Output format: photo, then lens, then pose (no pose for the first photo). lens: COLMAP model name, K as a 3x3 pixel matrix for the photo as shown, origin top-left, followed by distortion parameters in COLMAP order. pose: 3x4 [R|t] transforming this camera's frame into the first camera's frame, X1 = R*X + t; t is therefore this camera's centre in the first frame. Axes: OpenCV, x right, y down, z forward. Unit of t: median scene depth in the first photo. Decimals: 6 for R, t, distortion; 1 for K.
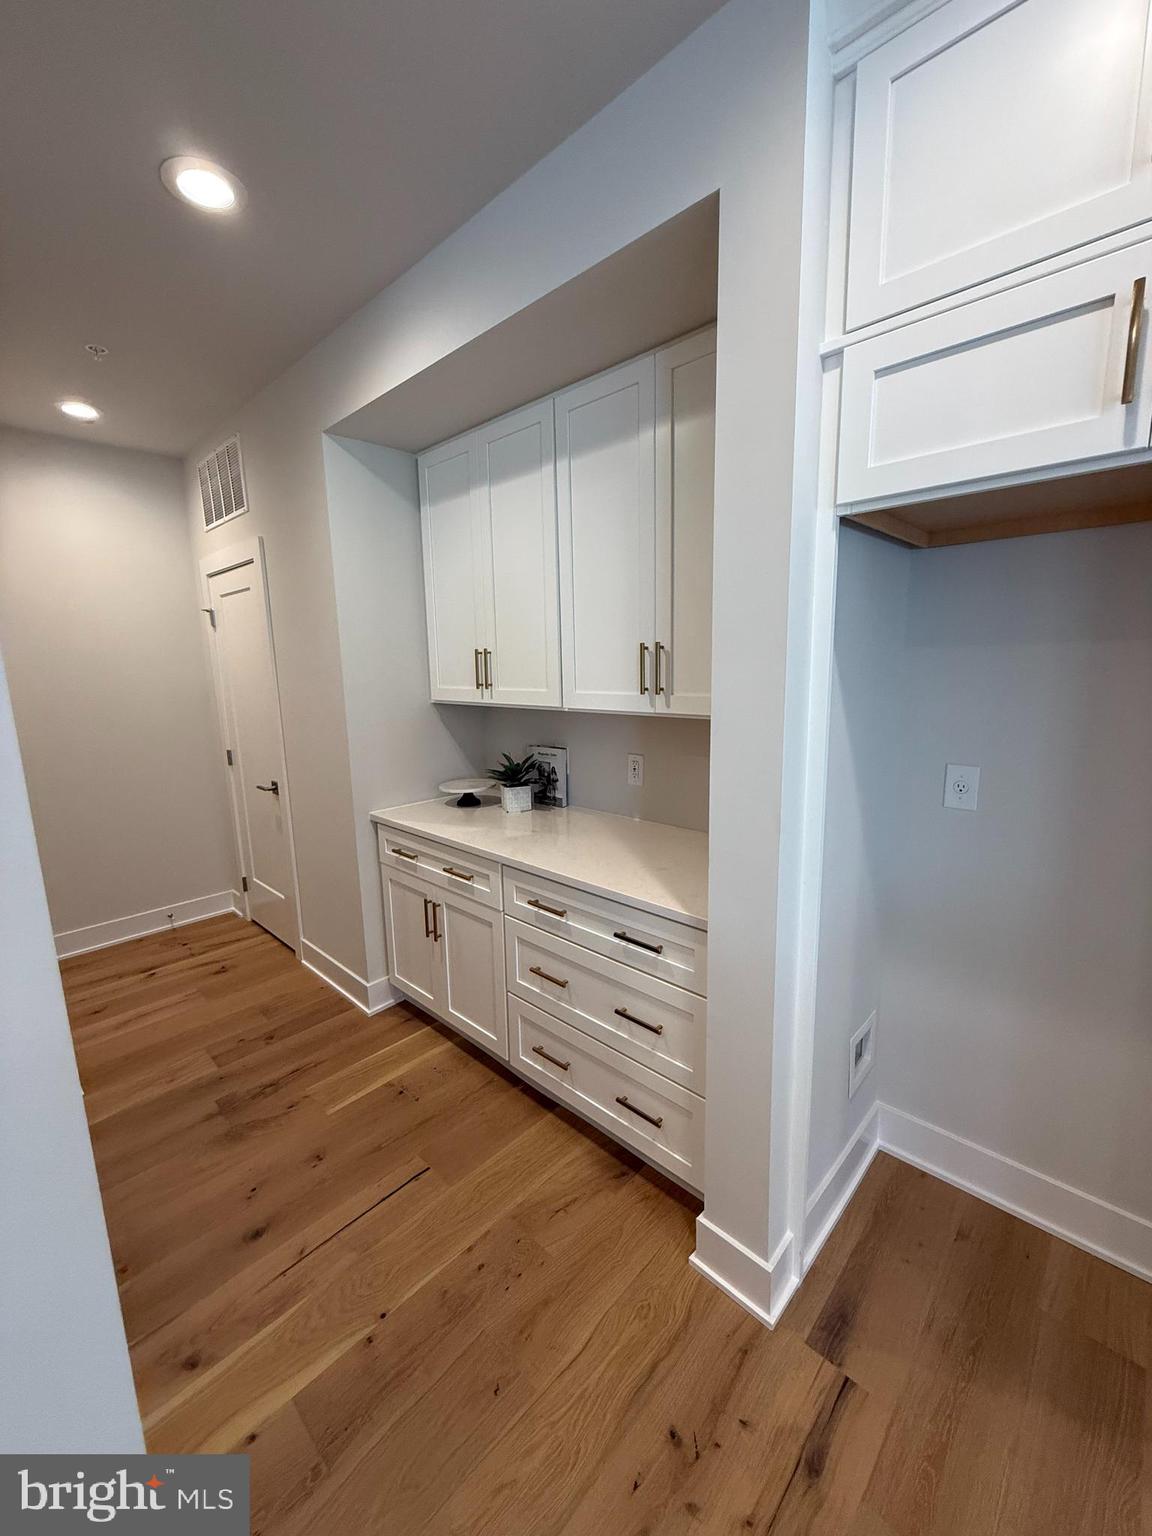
lens RADIAL K [[611.5, 0, 576.0], [0, 611.5, 768.0], [0, 0, 1]] dist [-0.000040, -0.000139]
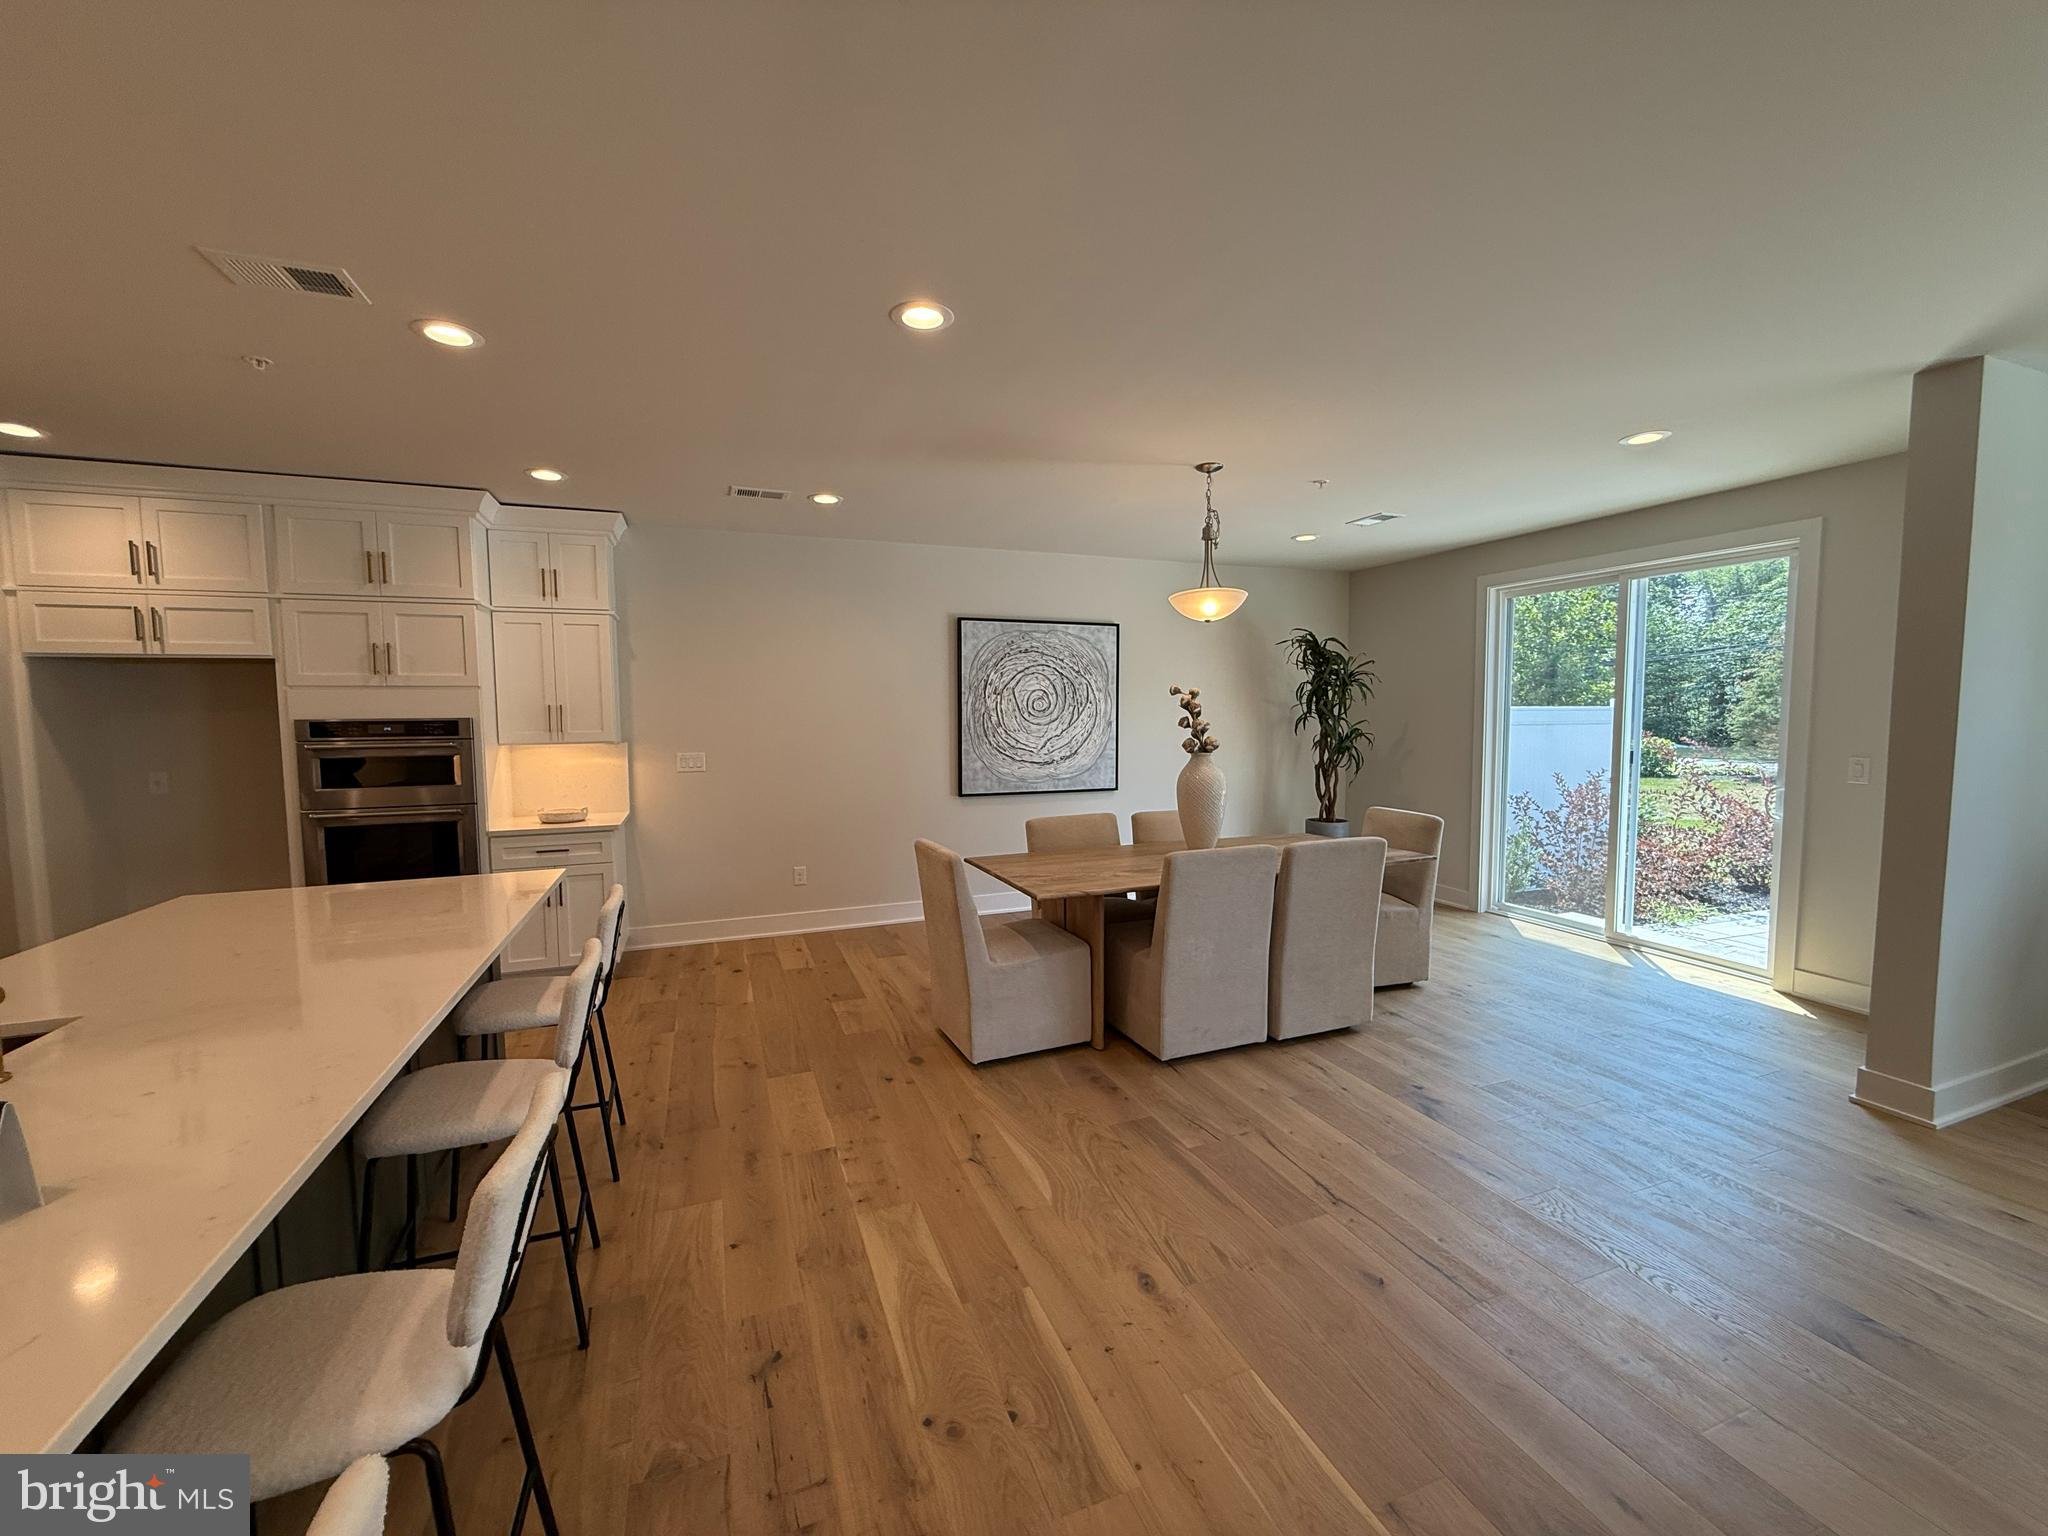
lens RADIAL K [[815.3, 0, 1018.6], [0, 815.3, 765.7], [0, 0, 1]] dist [-0.000040, -0.000139]
pose [[0.427510, -0.043623, 0.902958, -0.785554], [0.155318, 0.987527, -0.025827, 0.677108], [-0.890568, 0.151287, 0.428953, -3.696213]]
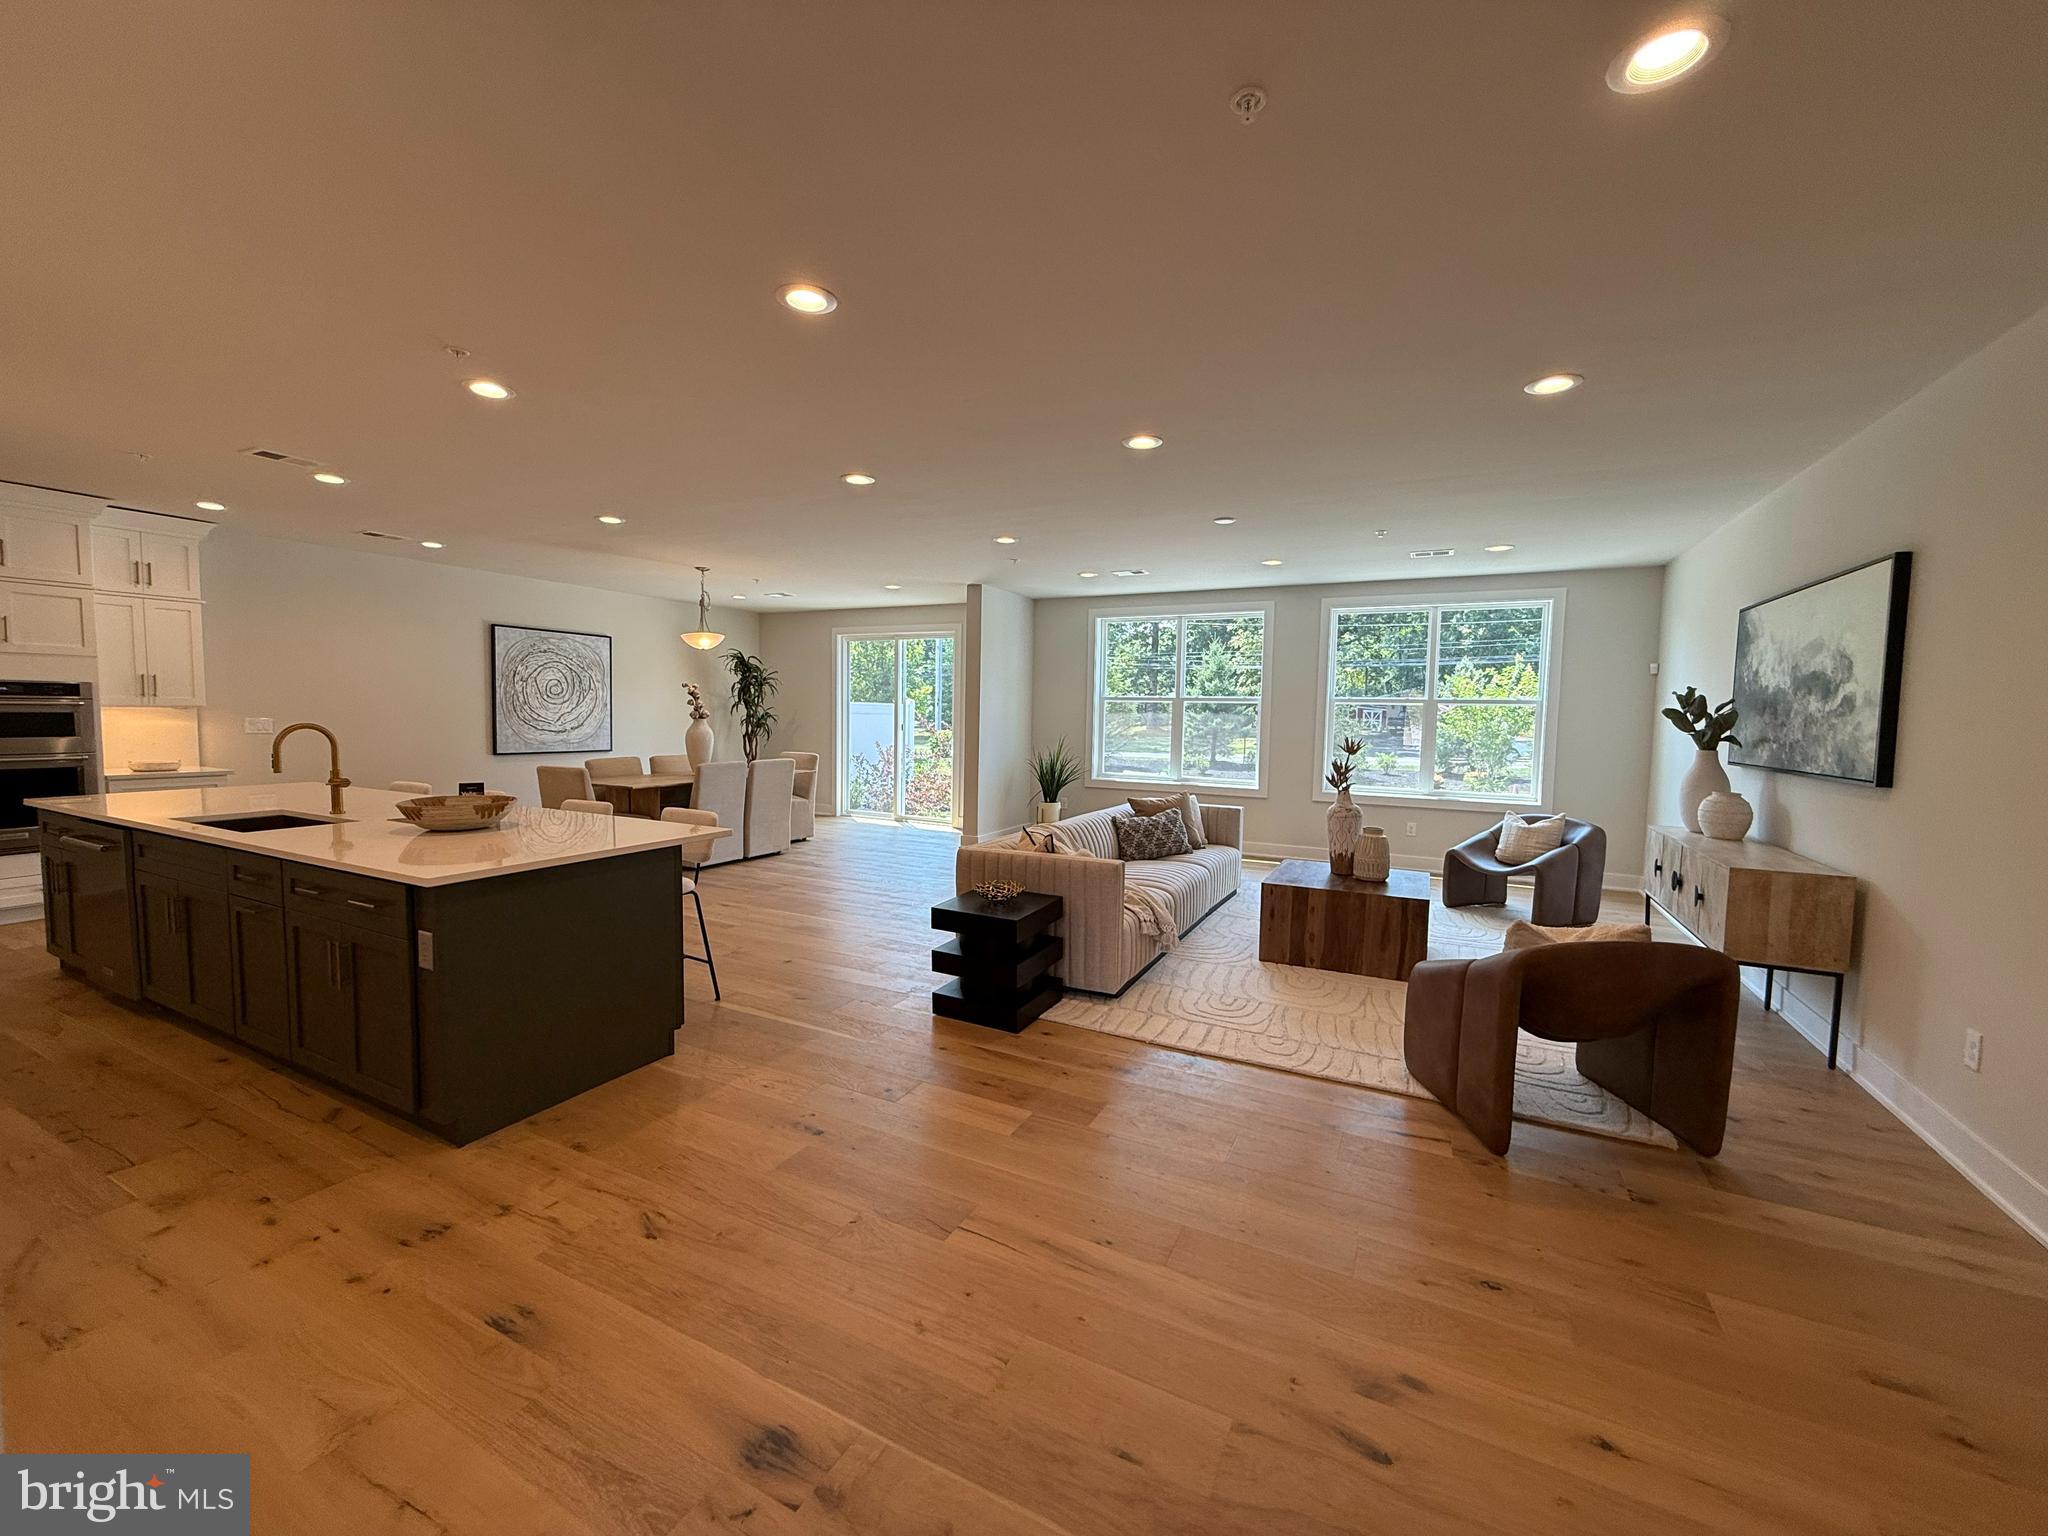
lens RADIAL K [[815.3, 0, 1018.6], [0, 815.3, 765.7], [0, 0, 1]] dist [-0.000040, -0.000139]
pose [[-0.283372, -0.048537, 0.957781, -4.270583], [0.153494, 0.983548, 0.095256, 0.791565], [-0.946647, 0.174007, -0.271259, -3.482717]]
